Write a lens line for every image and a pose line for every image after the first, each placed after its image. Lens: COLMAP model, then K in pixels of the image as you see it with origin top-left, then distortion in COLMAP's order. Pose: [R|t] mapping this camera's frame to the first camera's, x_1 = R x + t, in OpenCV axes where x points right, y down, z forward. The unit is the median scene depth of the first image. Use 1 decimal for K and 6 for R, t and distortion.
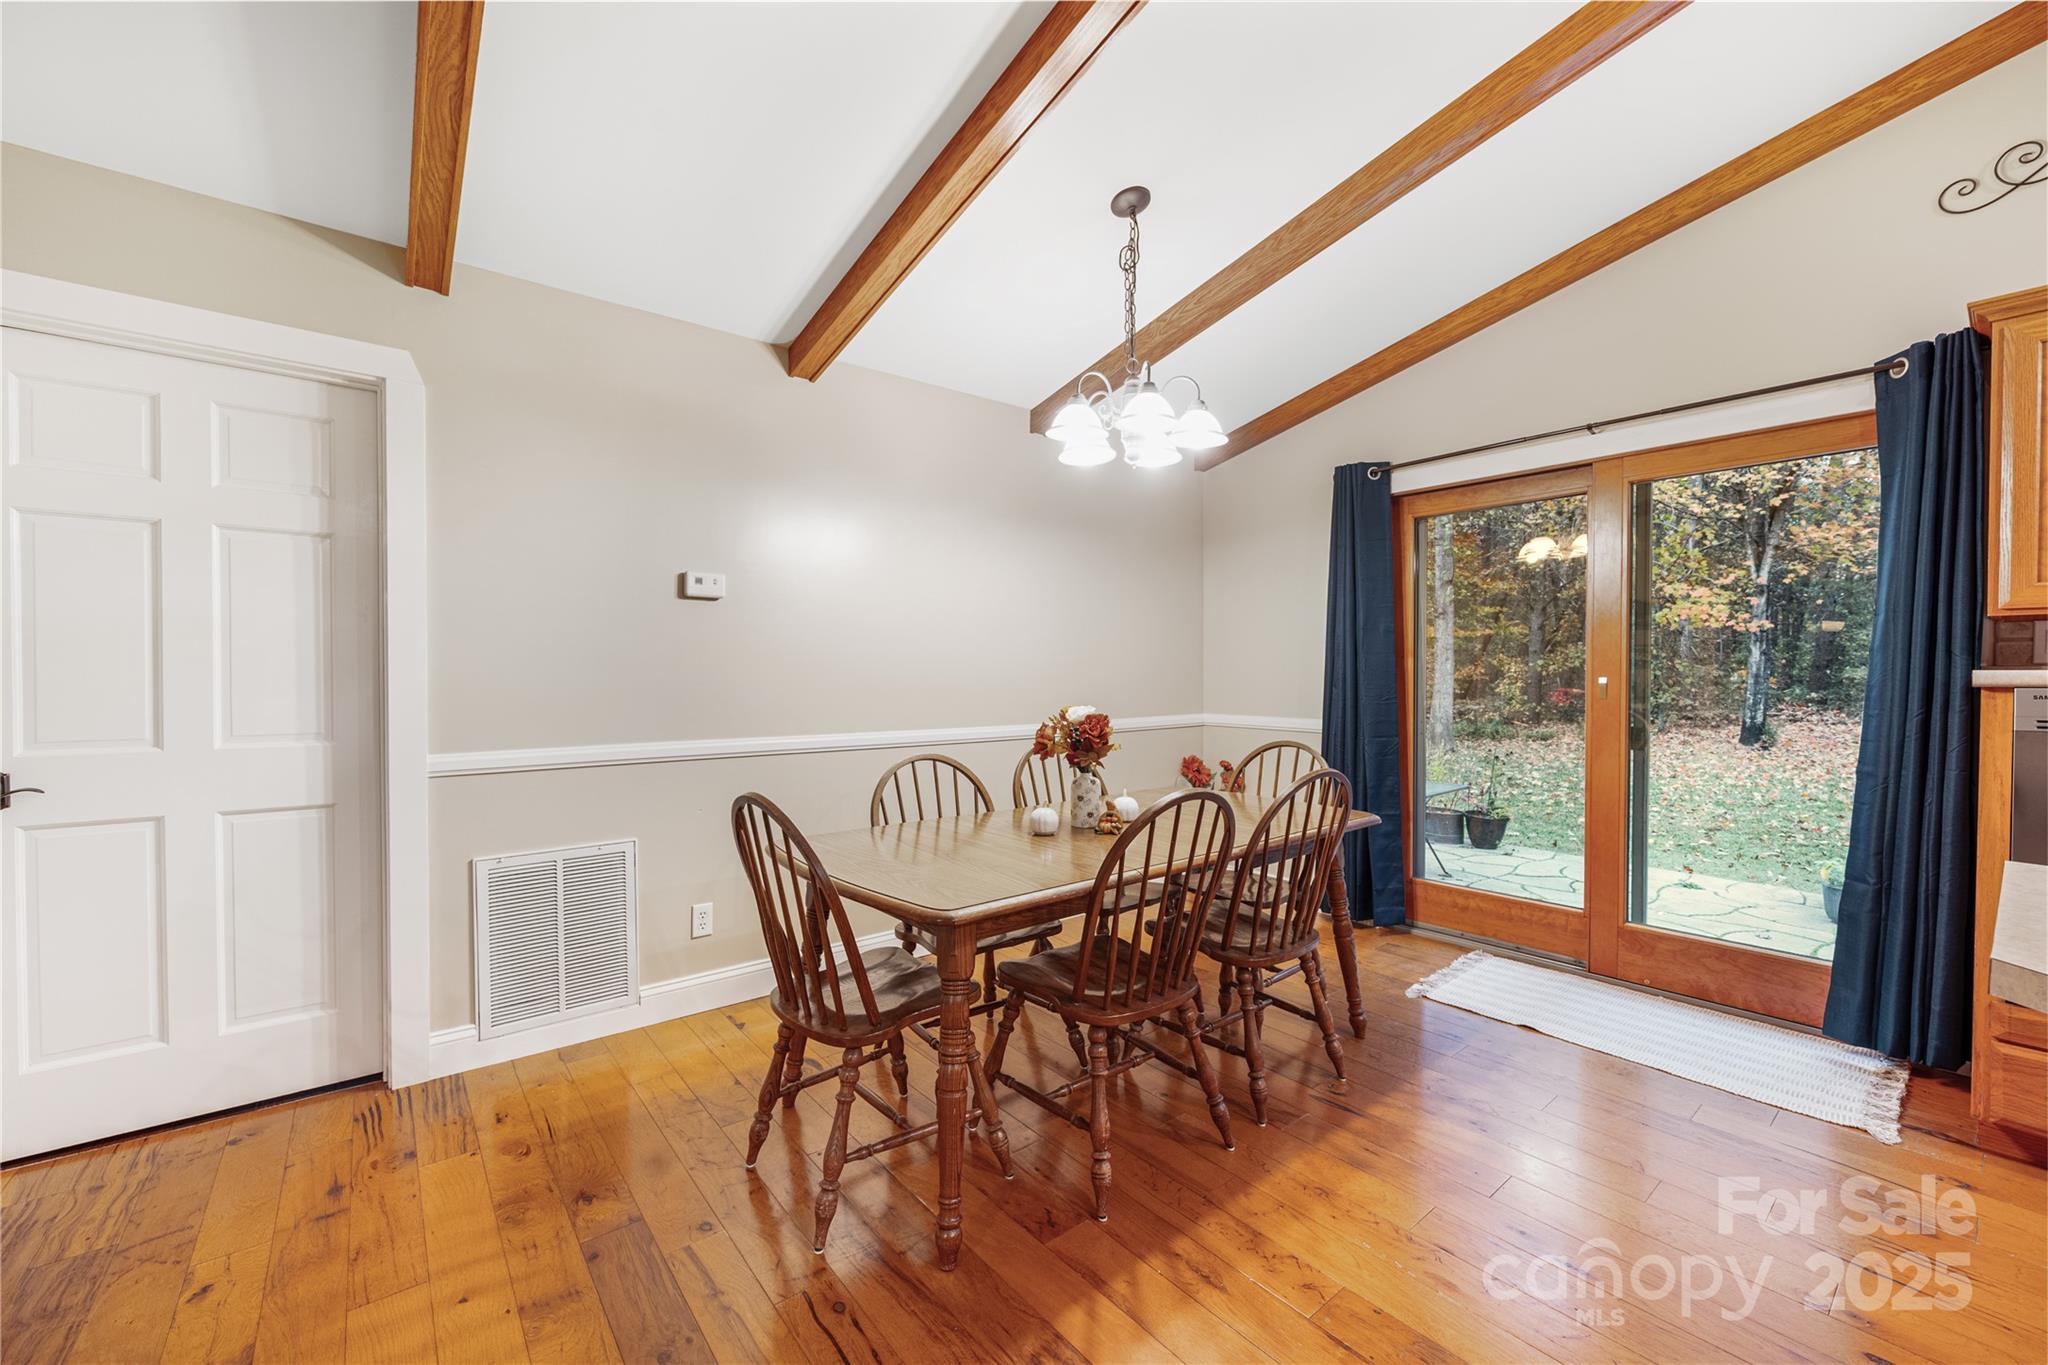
lens RADIAL K [[829.0, 0, 1029.2], [0, 829.0, 683.1], [0, 0, 1]] dist [0.003016, -0.000022]
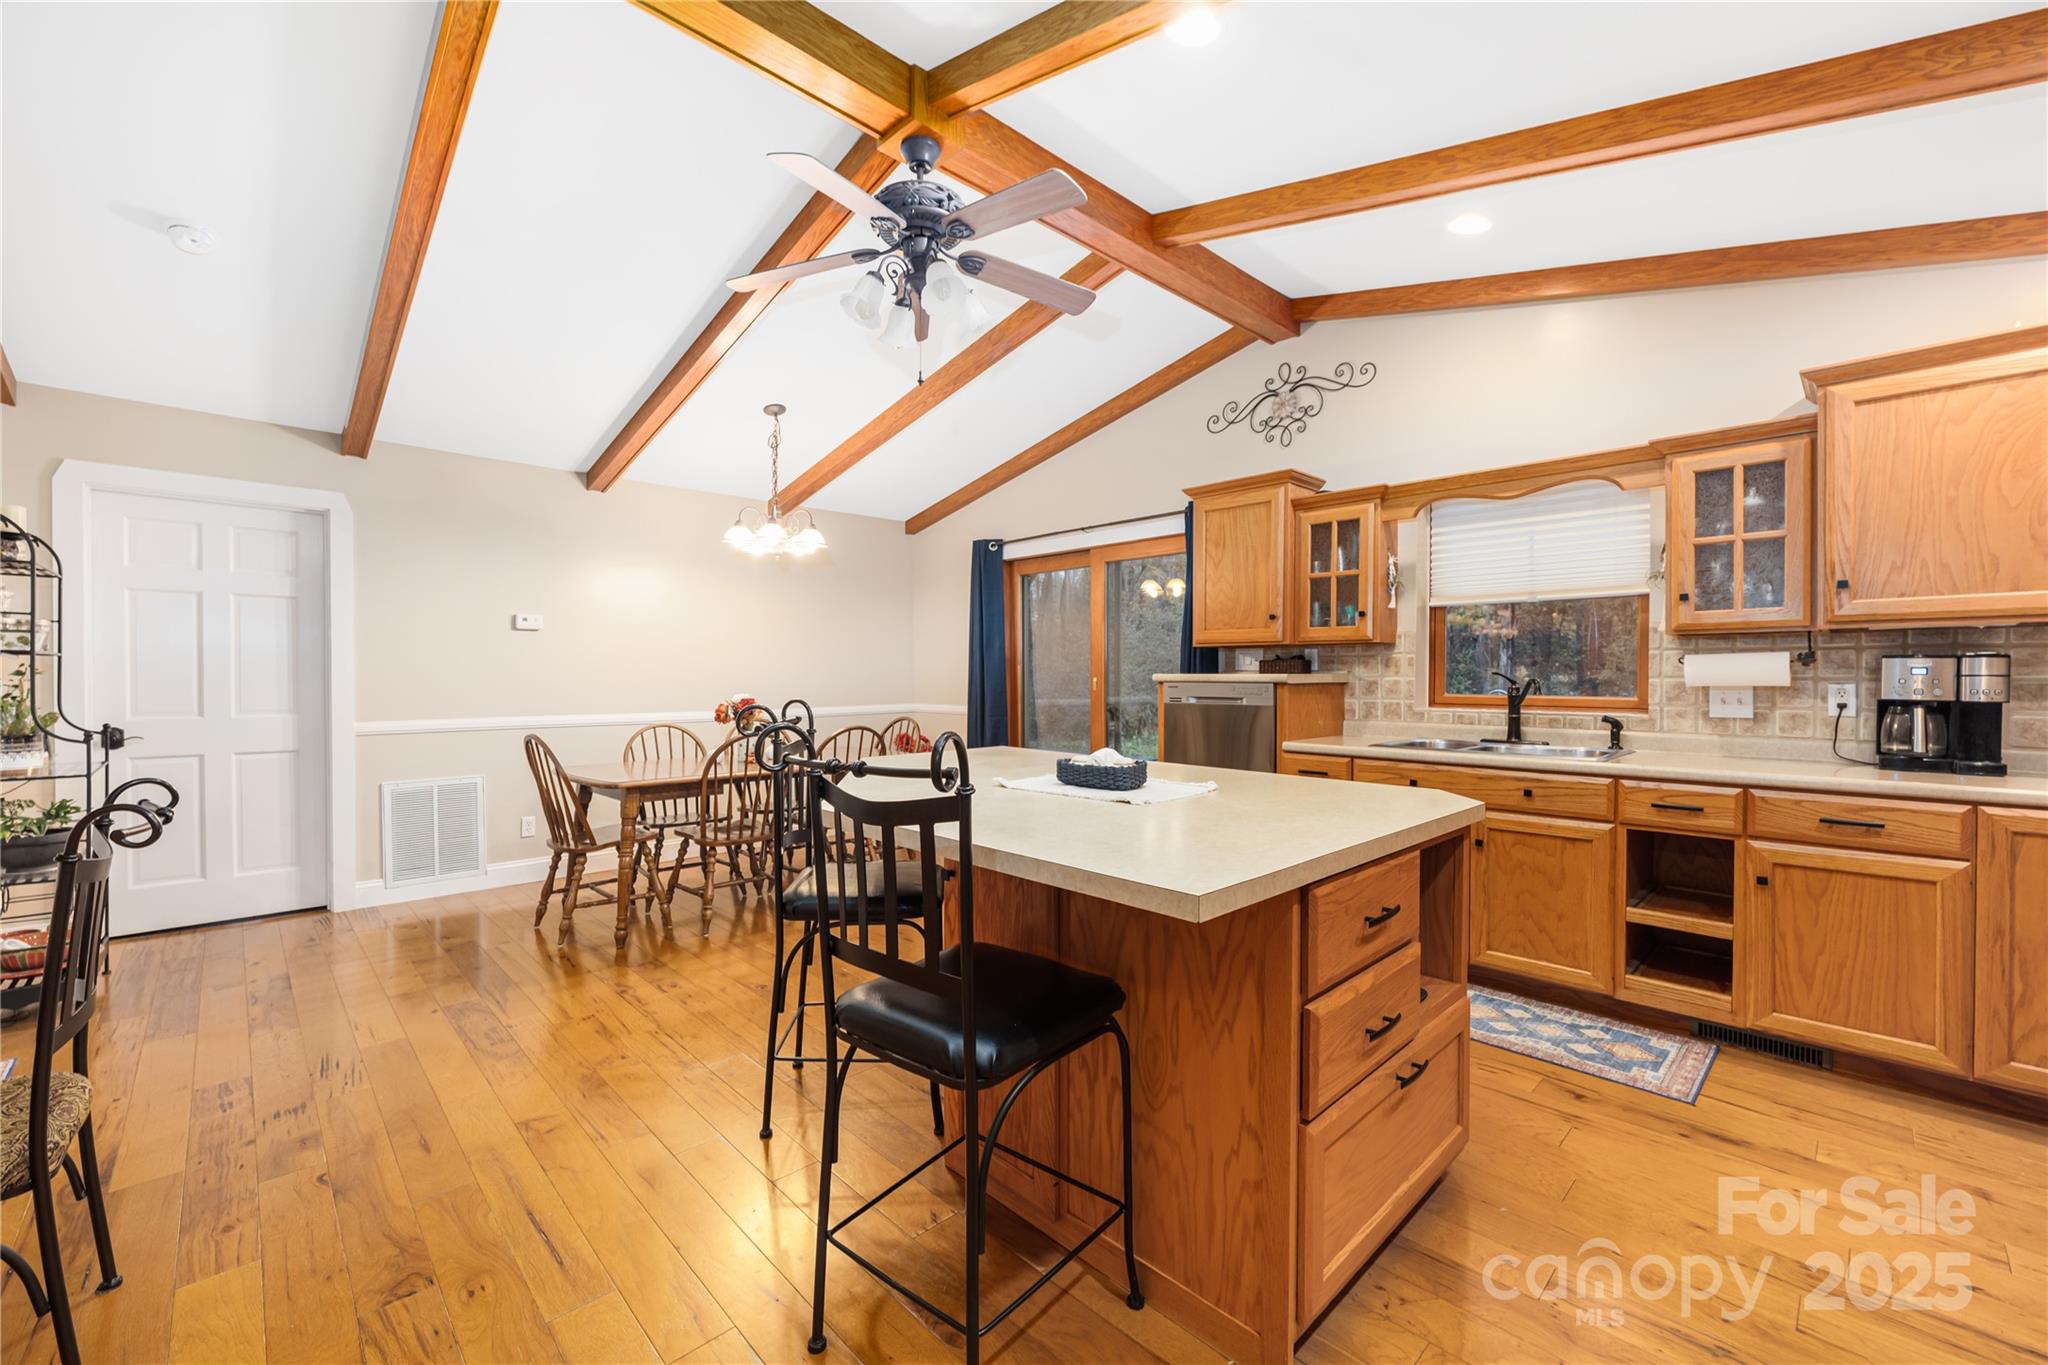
lens RADIAL K [[829.0, 0, 1018.8], [0, 829.0, 683.2], [0, 0, 1]] dist [0.003016, -0.000022]
pose [[0.996104, -0.002341, 0.088156, 0.498719], [0.002654, 0.999991, -0.003433, 0.013018], [-0.088147, 0.003654, 0.996101, -0.838235]]
